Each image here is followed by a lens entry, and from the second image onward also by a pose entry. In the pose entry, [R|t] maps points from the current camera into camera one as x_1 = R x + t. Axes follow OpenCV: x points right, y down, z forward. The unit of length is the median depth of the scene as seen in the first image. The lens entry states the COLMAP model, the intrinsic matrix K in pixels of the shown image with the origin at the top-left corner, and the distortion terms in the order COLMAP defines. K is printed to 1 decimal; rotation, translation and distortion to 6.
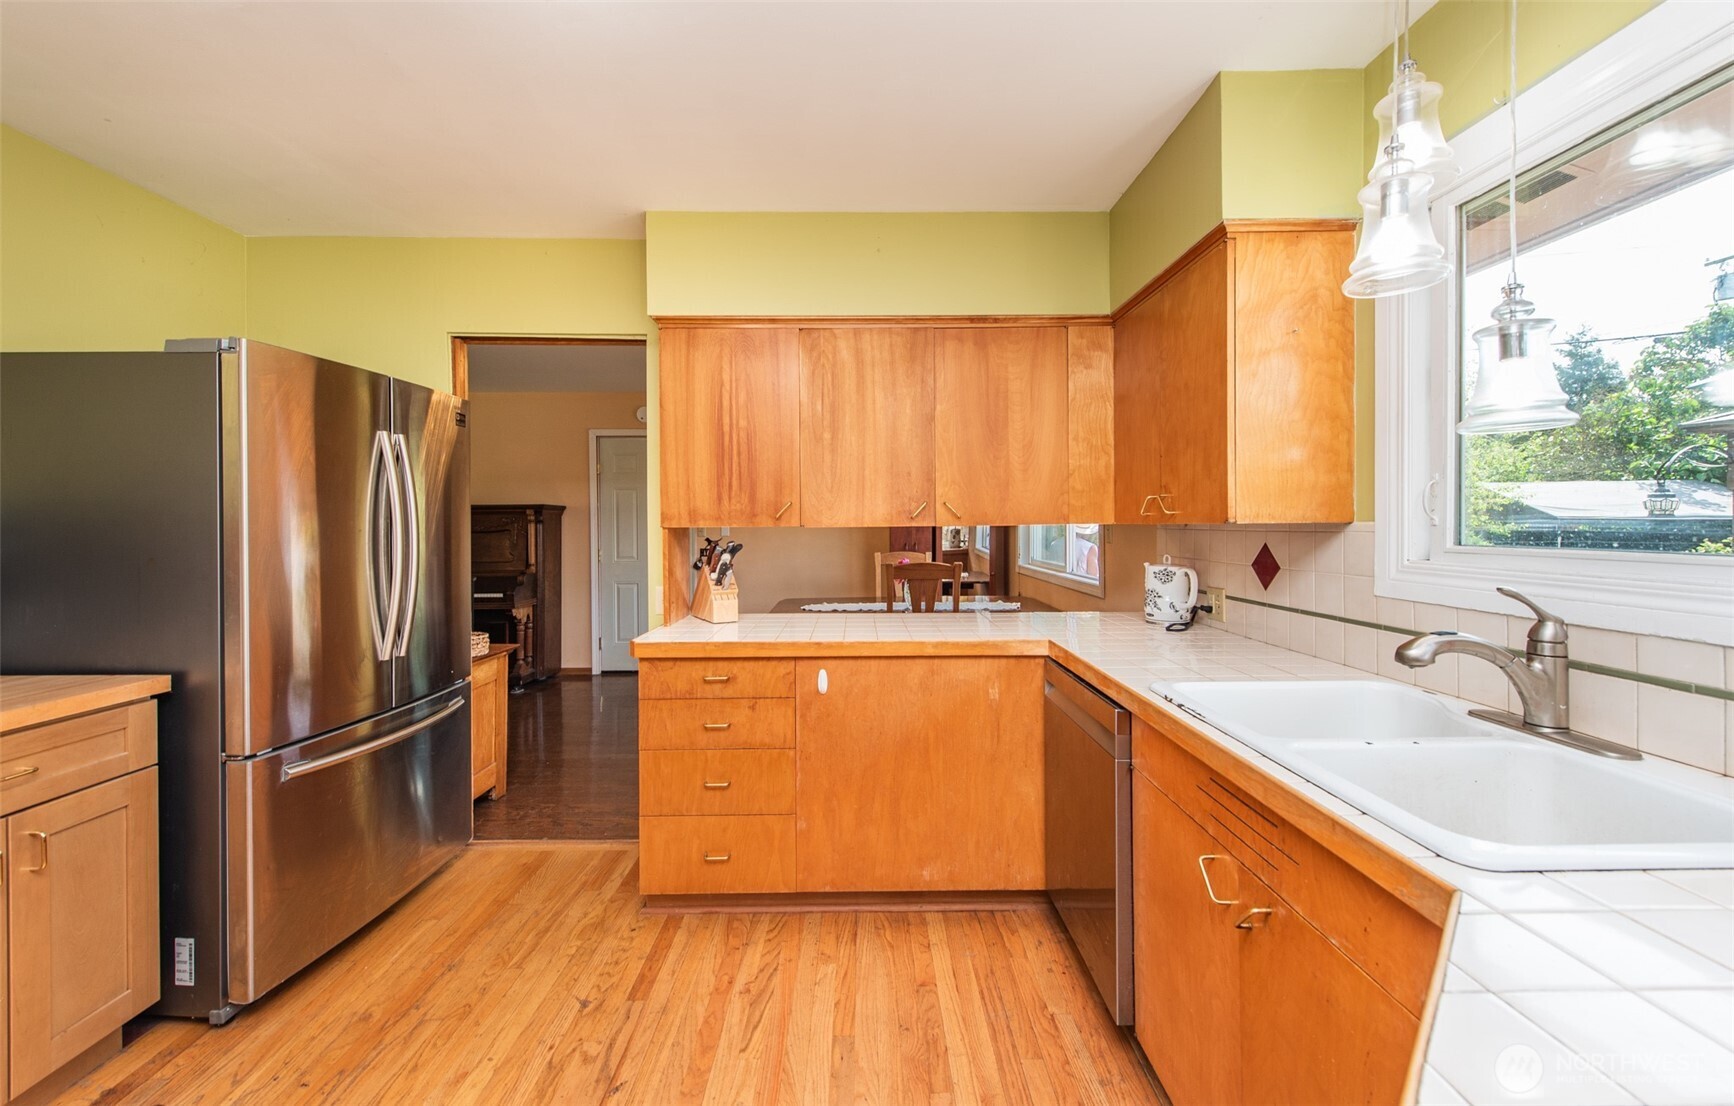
lens RADIAL K [[681.4, 0, 862.4], [0, 681.4, 526.4], [0, 0, 1]] dist [-0.000757, -0.000178]
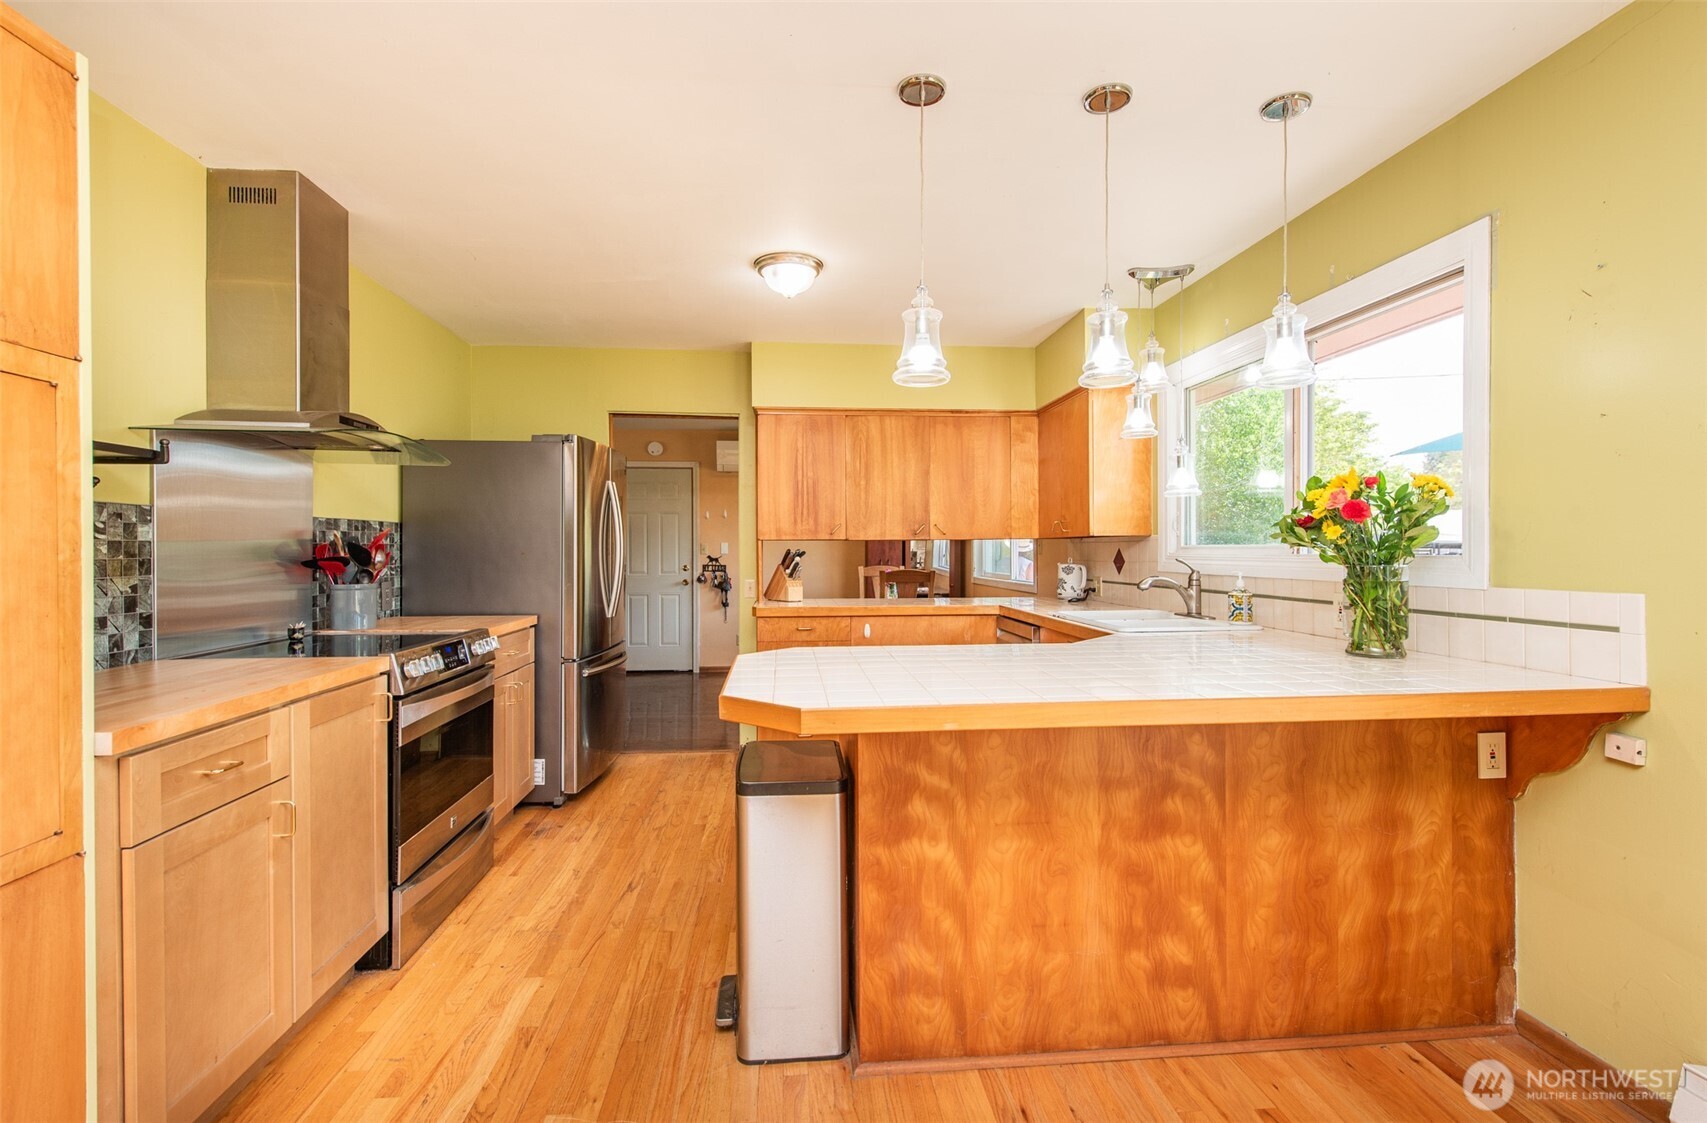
lens RADIAL K [[781.8, 0, 852.0], [0, 781.8, 553.5], [0, 0, 1]] dist [0.002911, -0.000335]
pose [[0.996389, 0.001544, 0.084886, -0.234628], [-0.001480, 0.999999, -0.000816, 0.034854], [-0.084887, 0.000687, 0.996390, -0.830194]]
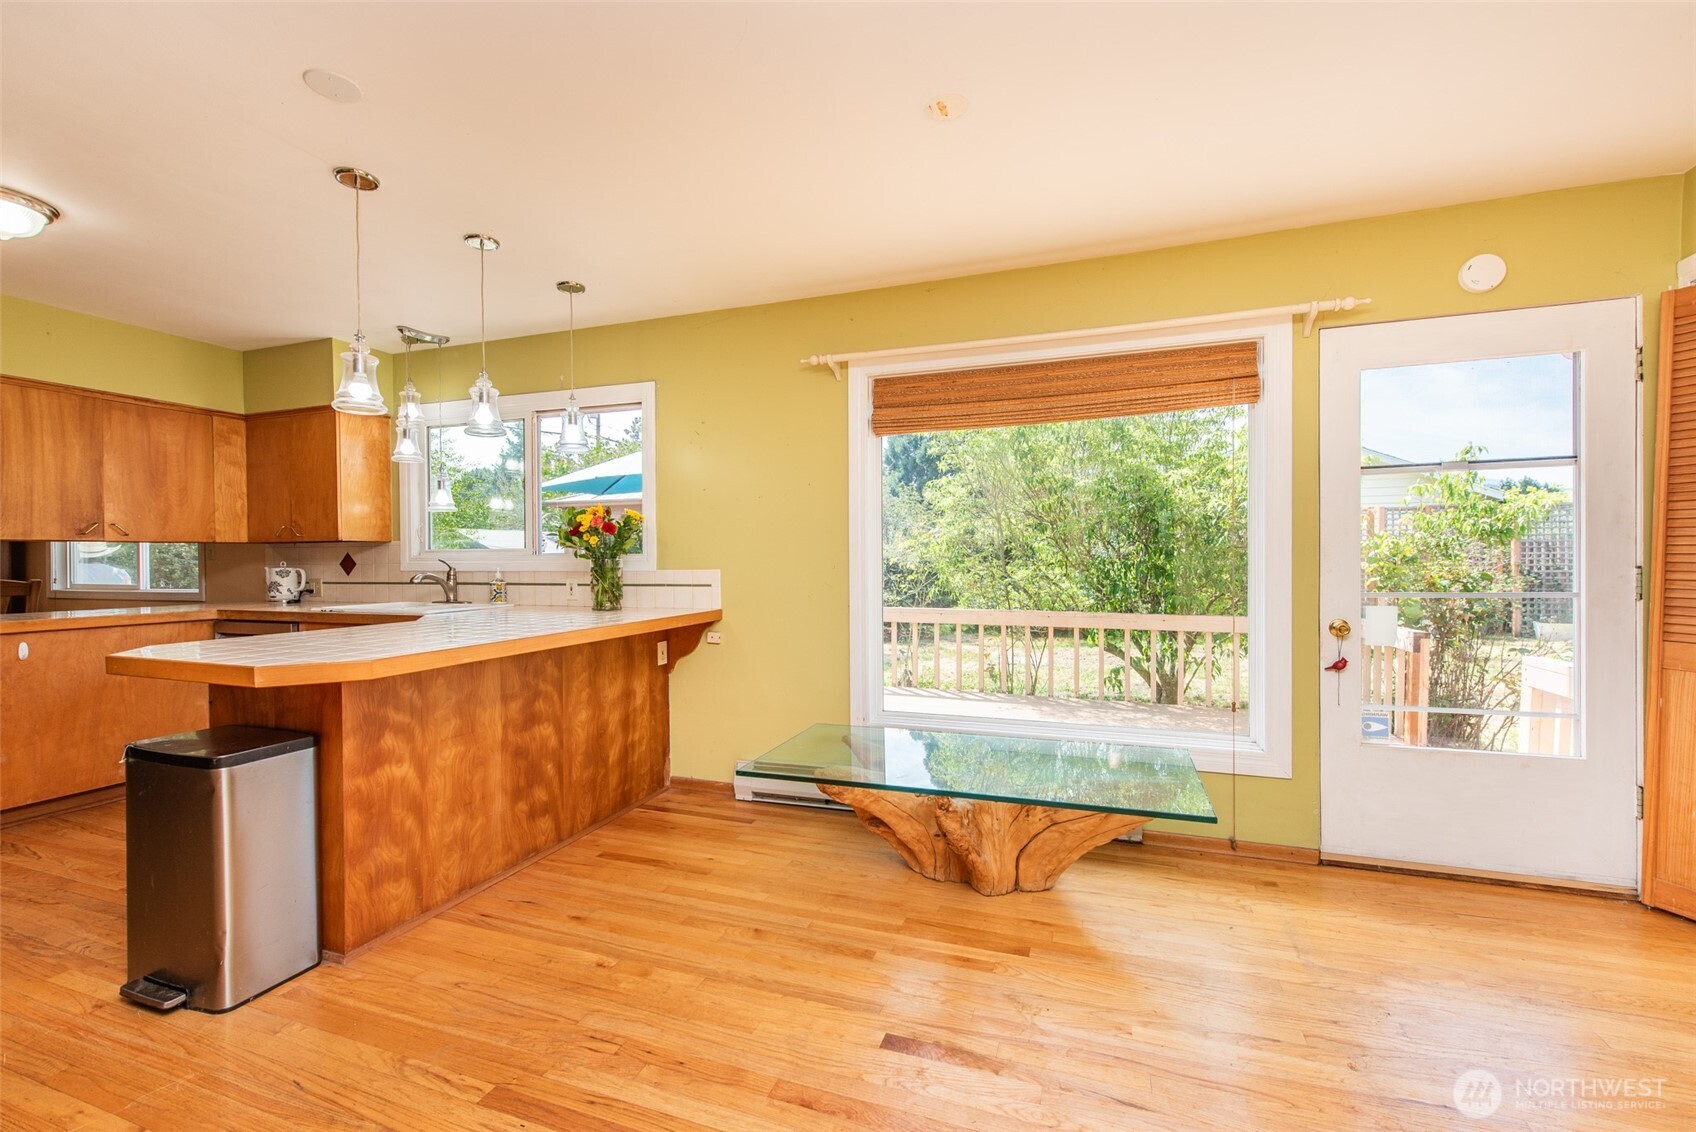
lens RADIAL K [[713.5, 0, 848.0], [0, 713.5, 566.0], [0, 0, 1]] dist [0.000656, -0.000072]
pose [[0.337648, -0.005911, 0.941254, -0.765352], [0.007933, 0.999963, 0.003434, 0.059094], [-0.941239, 0.006308, 0.337683, -0.942453]]
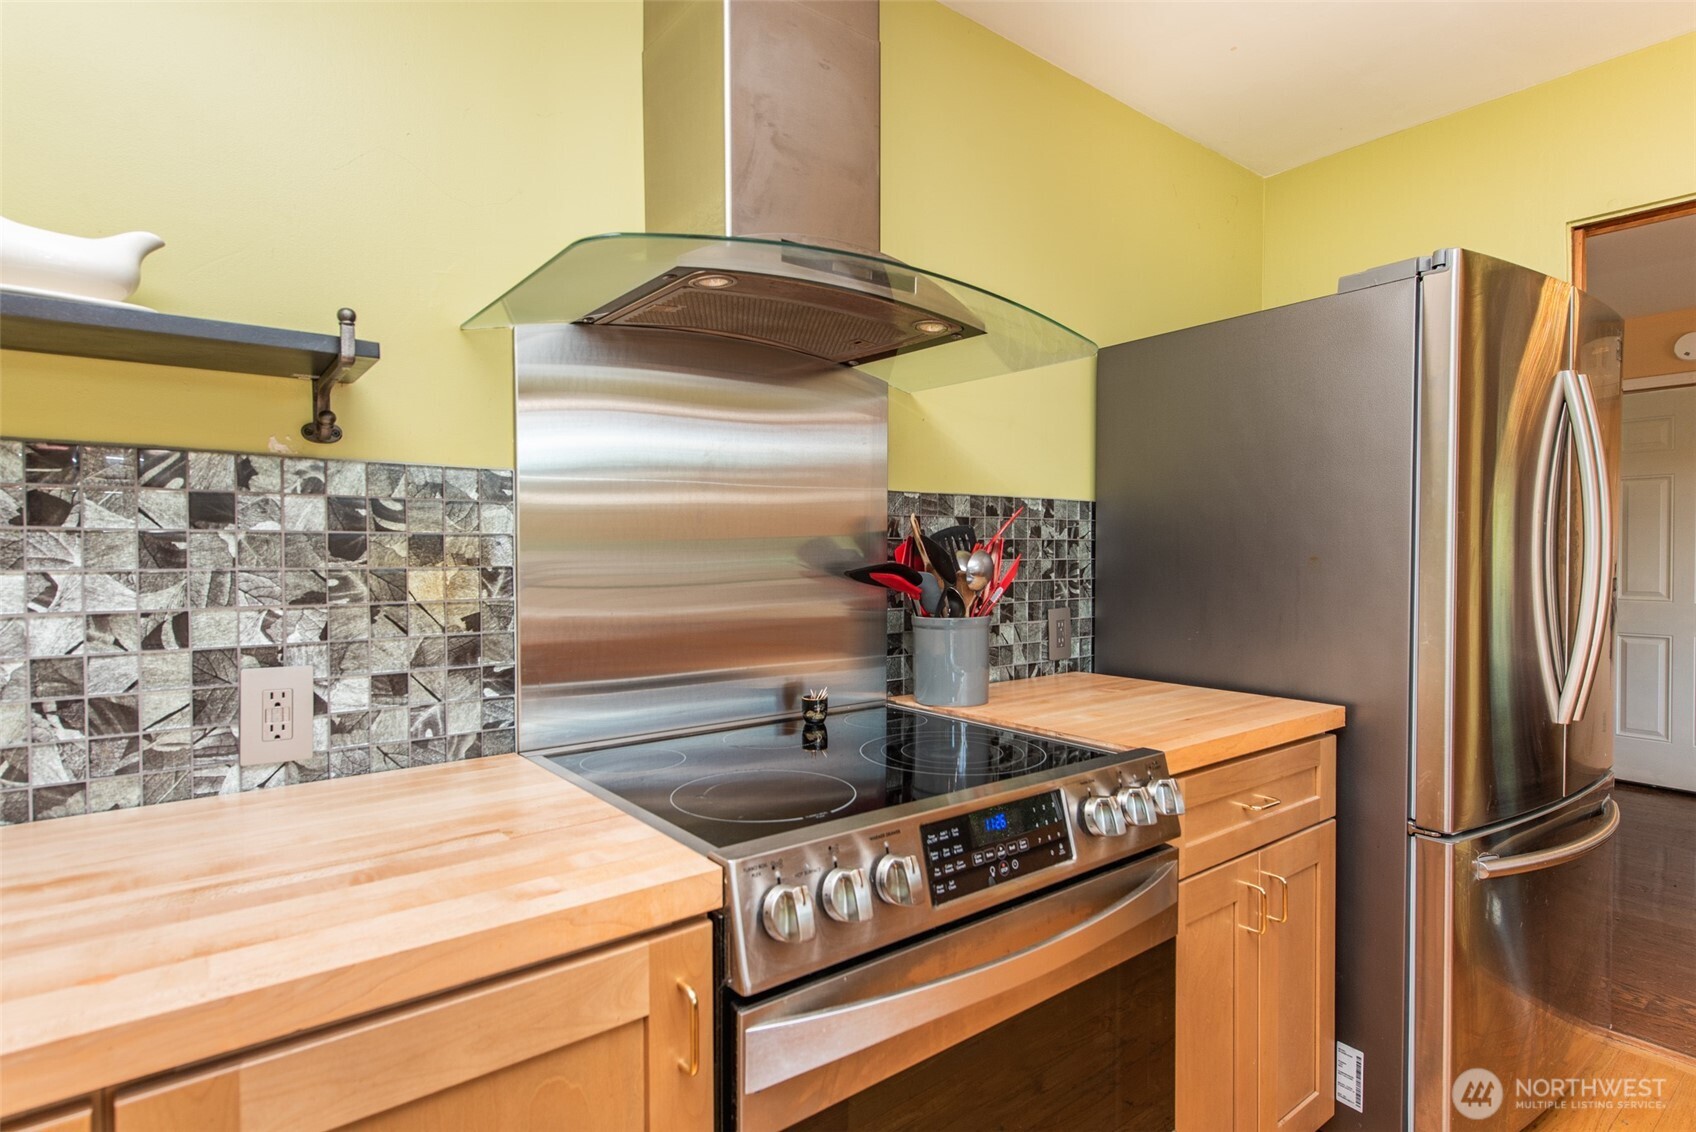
lens RADIAL K [[869.5, 0, 848.0], [0, 869.5, 566.0], [0, 0, 1]] dist [0.002612, 0.000110]
pose [[0.608486, 0.015859, -0.793406, -0.396130], [-0.004989, 0.999857, 0.016160, 0.030853], [0.793549, -0.005875, 0.608478, -0.039585]]
